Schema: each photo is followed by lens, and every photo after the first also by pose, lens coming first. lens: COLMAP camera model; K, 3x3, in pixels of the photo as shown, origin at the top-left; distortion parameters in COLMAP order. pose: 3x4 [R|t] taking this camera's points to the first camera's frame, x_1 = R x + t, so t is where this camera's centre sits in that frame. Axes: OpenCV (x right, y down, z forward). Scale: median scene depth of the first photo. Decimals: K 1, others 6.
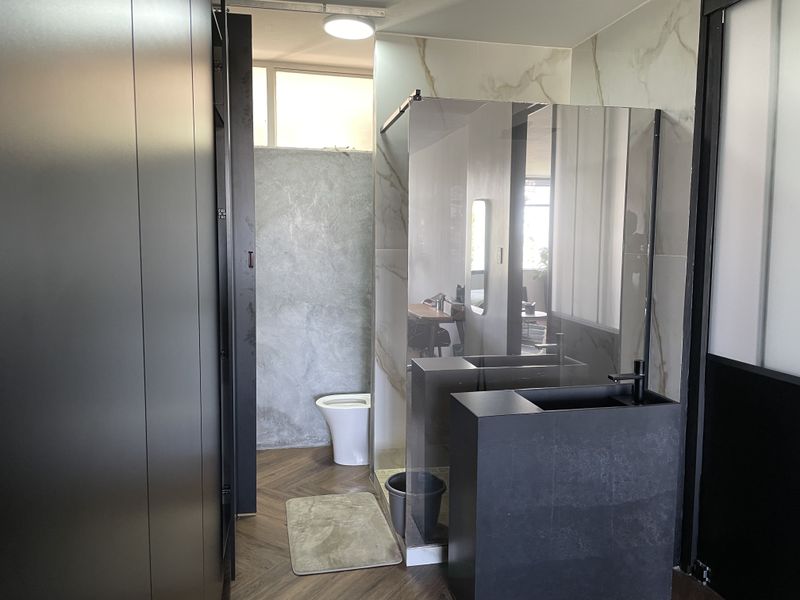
lens RADIAL K [[605.4, 0, 399.7], [0, 605.4, 292.2], [0, 0, 1]] dist [0.105801, -0.145902]
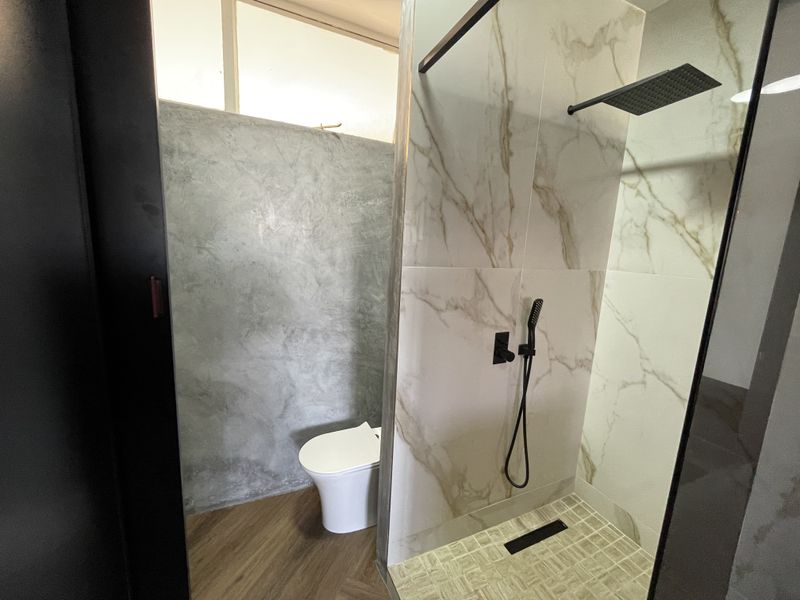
lens RADIAL K [[324.6, 0, 400.0], [0, 324.6, 300.0], [0, 0, 1]] dist [-0.004640, 0.000497]
pose [[0.975090, 0.000075, 0.221809, -0.099947], [-0.017651, 0.996855, 0.077255, -0.052695], [-0.221106, -0.079246, 0.972025, 0.566363]]
